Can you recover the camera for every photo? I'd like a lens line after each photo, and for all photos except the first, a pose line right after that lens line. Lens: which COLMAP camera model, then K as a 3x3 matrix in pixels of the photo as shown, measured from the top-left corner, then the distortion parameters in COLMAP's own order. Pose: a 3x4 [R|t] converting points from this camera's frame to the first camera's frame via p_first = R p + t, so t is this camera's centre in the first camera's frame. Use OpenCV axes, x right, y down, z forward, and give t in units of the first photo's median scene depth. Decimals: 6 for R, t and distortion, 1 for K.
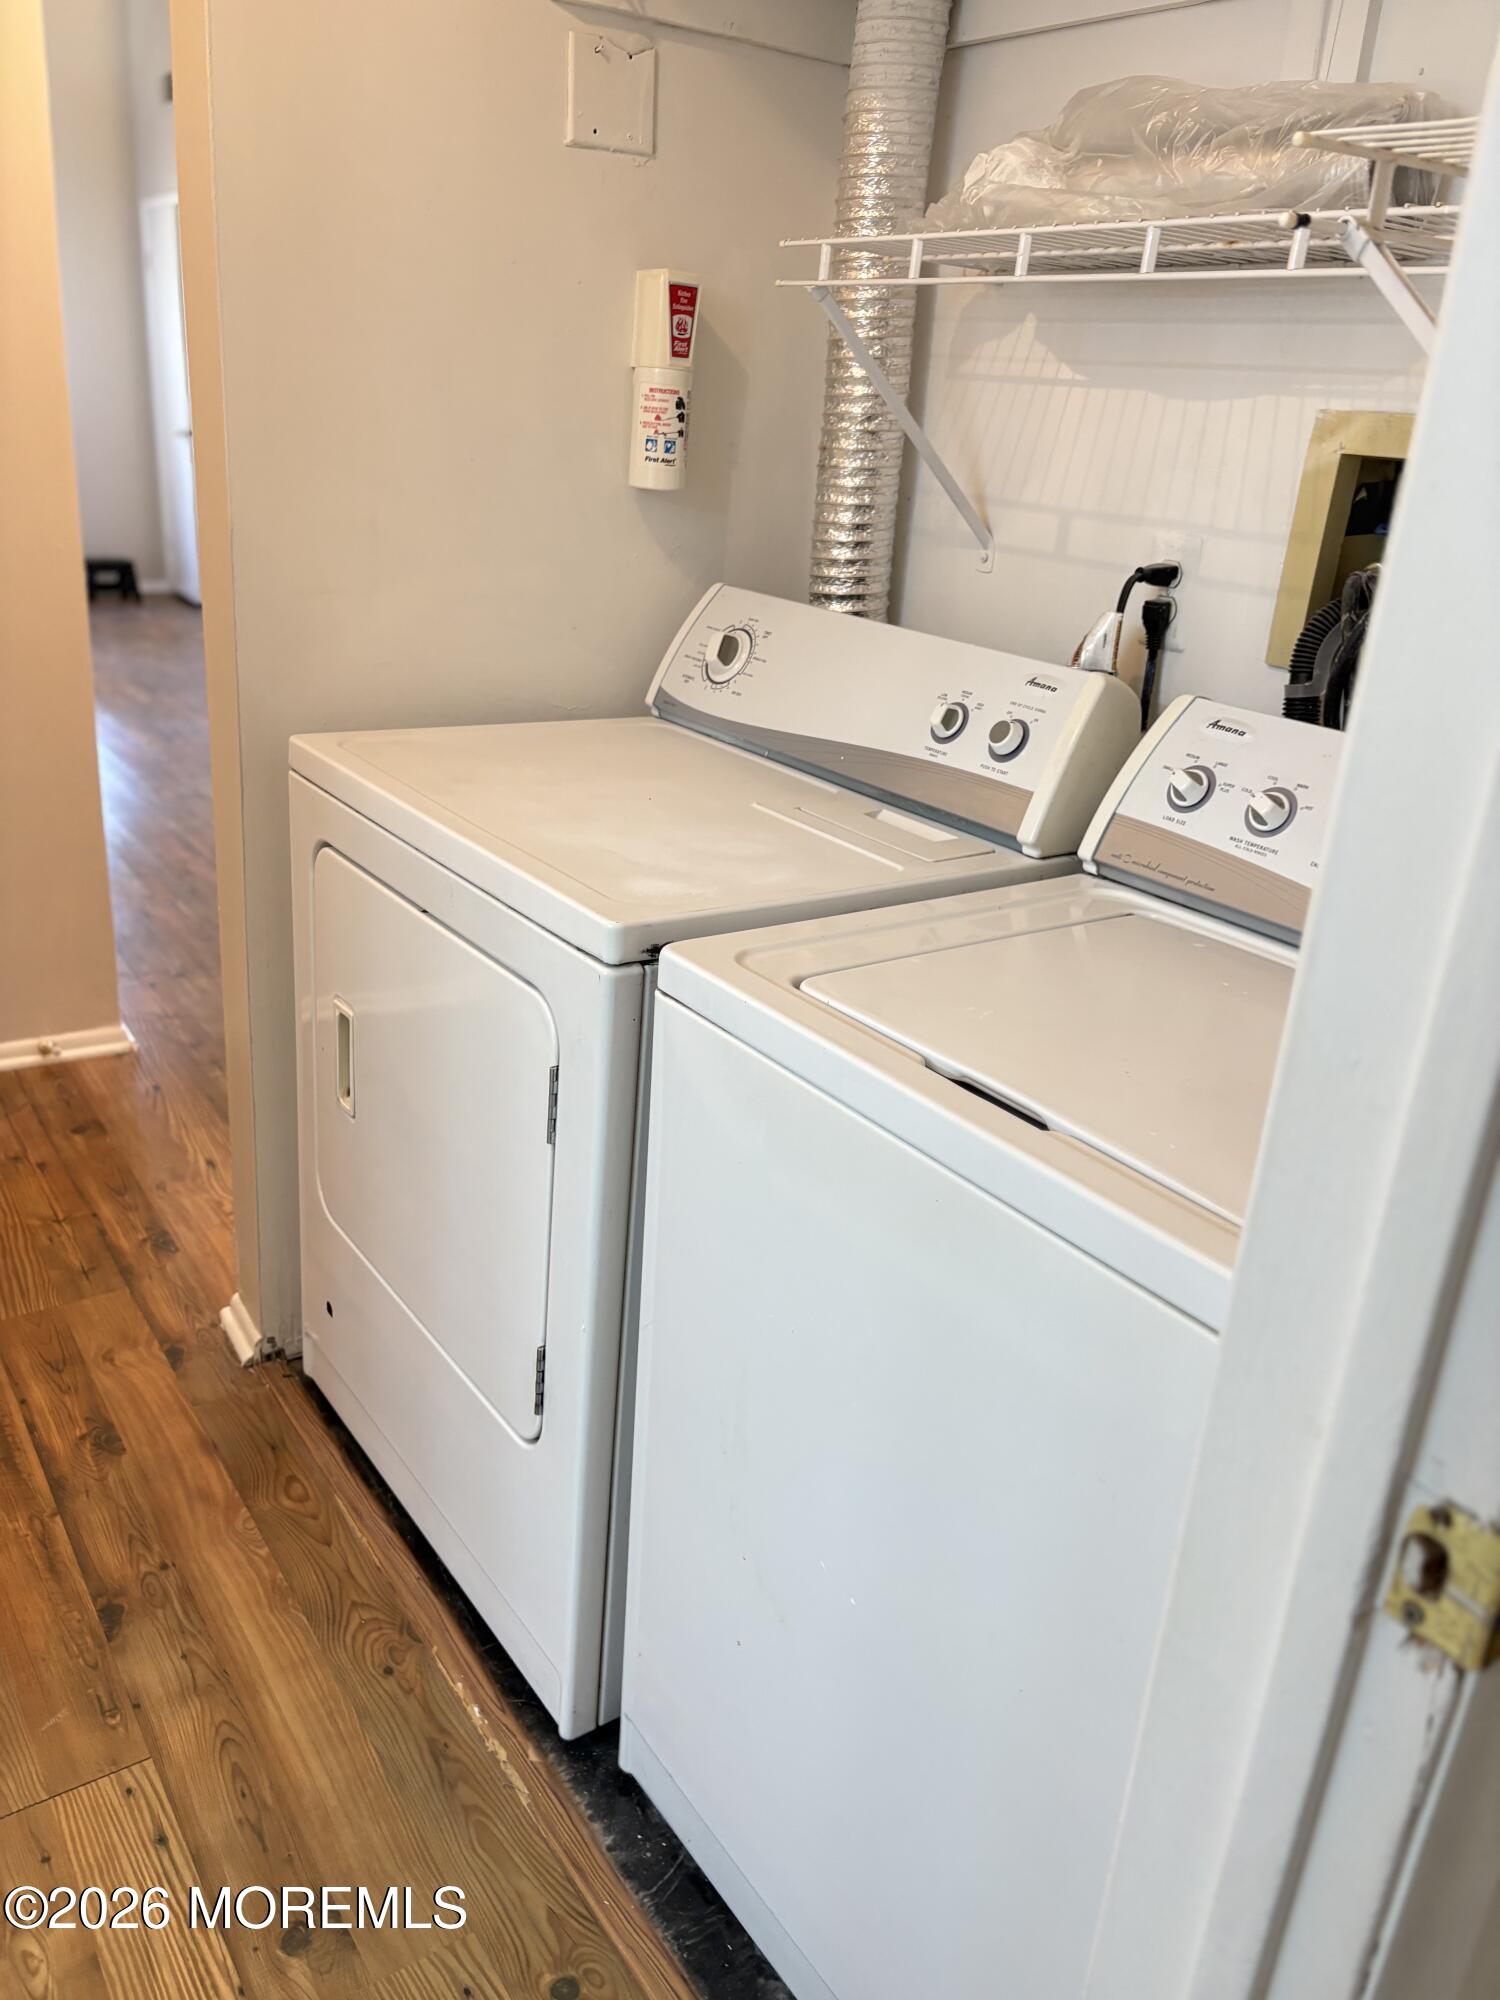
lens RADIAL K [[1531.2, 0, 744.6], [0, 1531.2, 984.1], [0, 0, 1]] dist [0.051244, -0.051499]
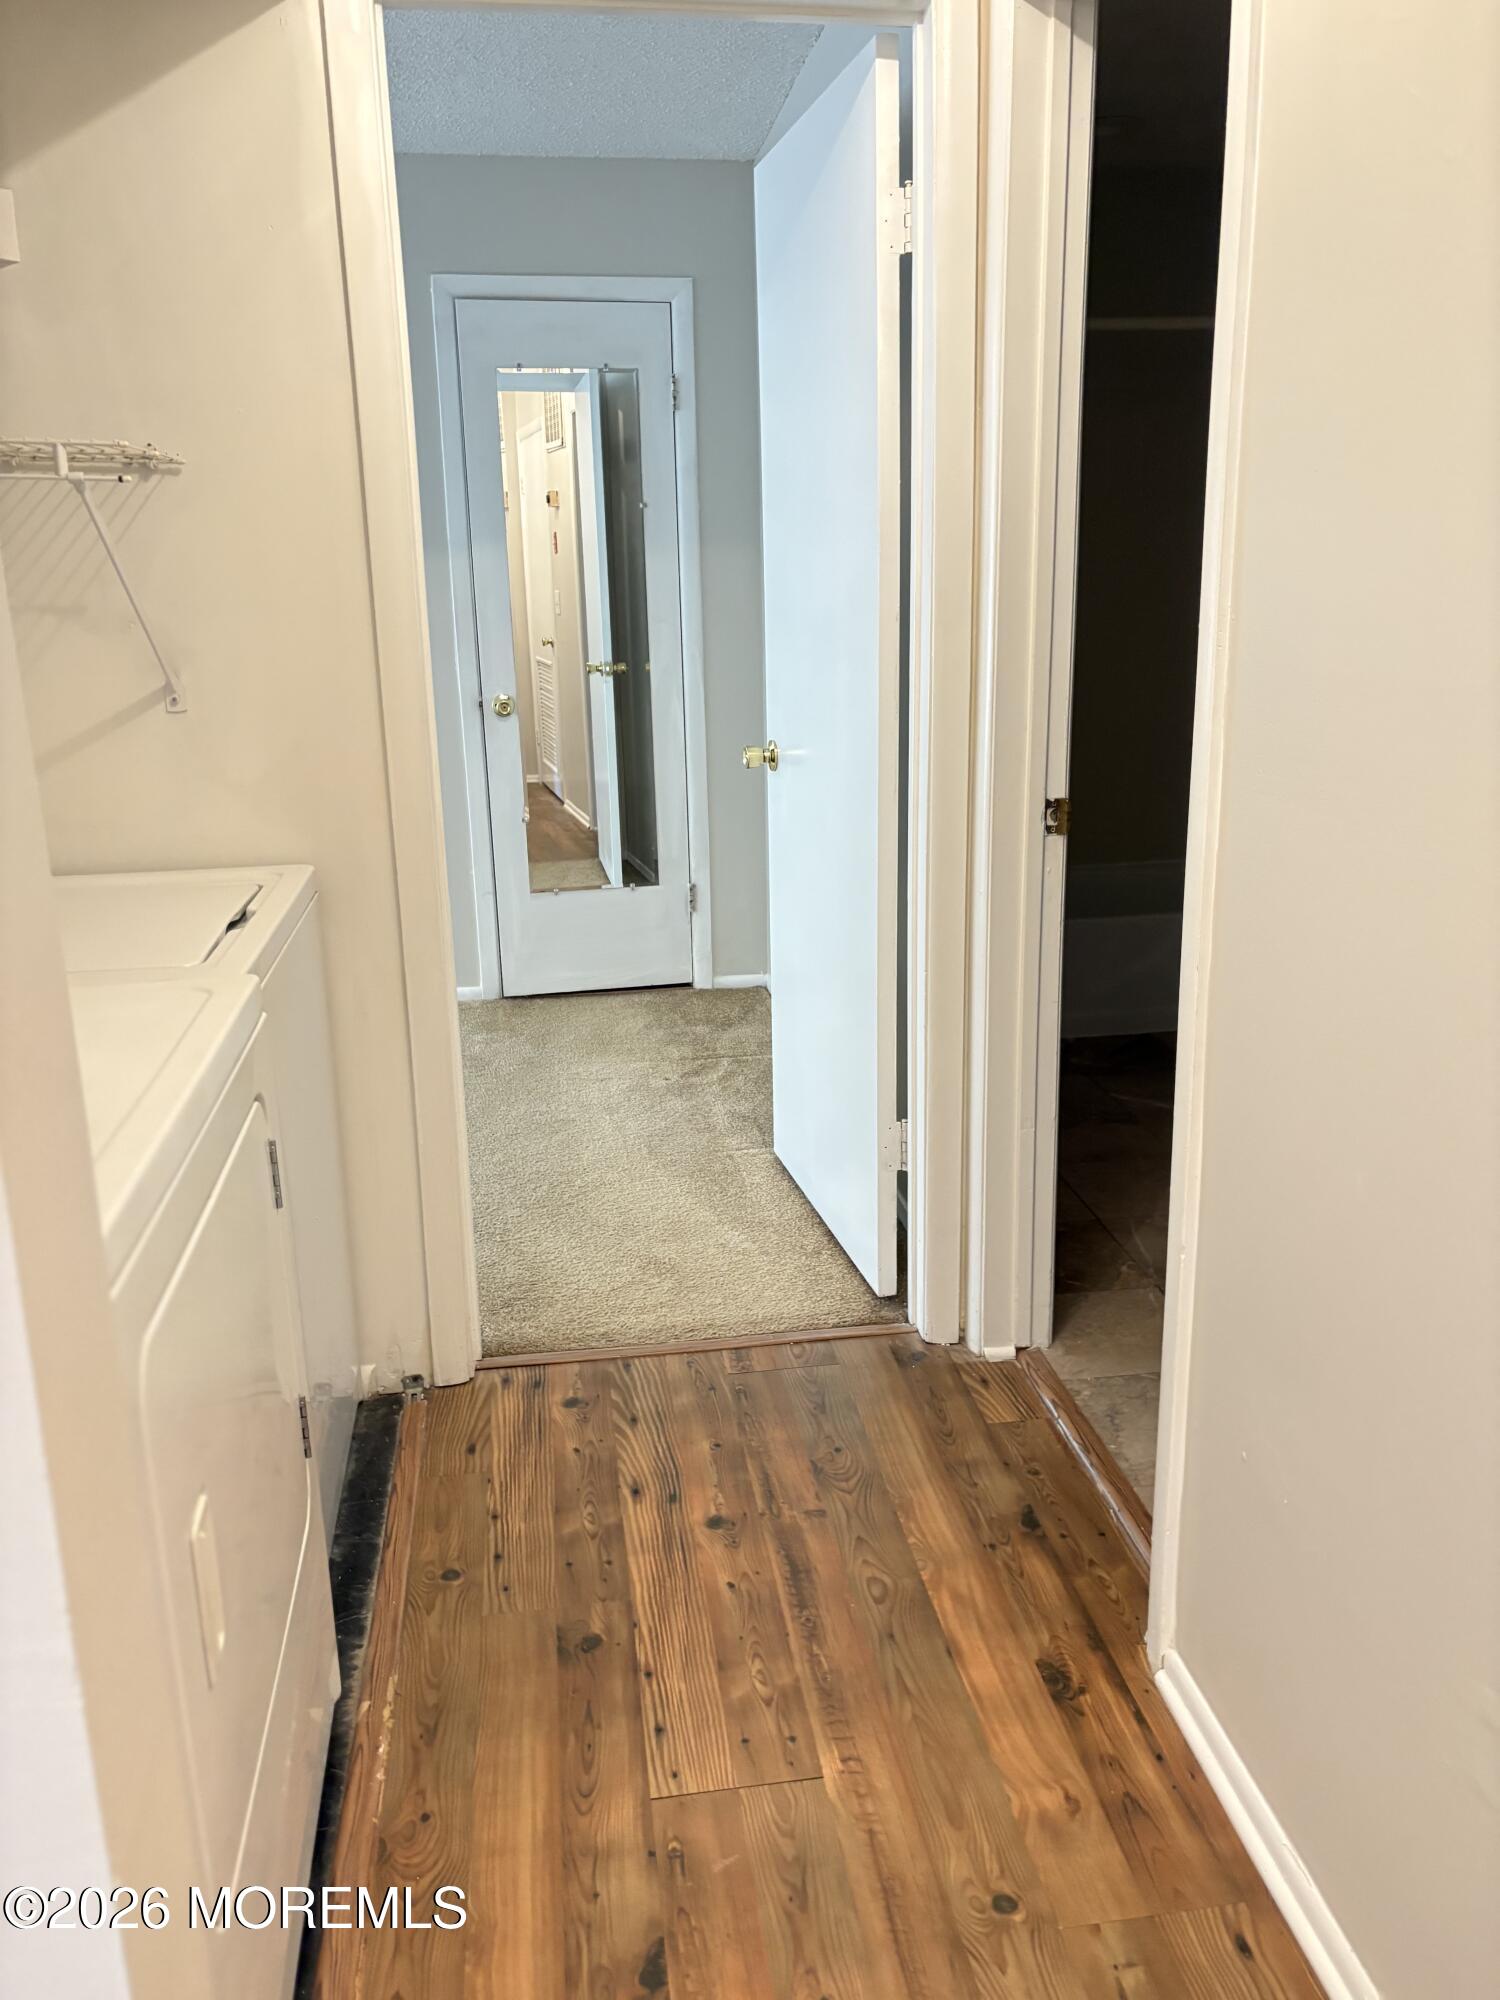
lens RADIAL K [[1531.2, 0, 744.9], [0, 1531.2, 995.3], [0, 0, 1]] dist [0.051244, -0.051499]
pose [[-0.891476, -0.173230, 0.418643, -0.779090], [0.120952, 0.799487, 0.588381, -0.571377], [-0.436625, 0.575163, -0.691771, 1.362822]]
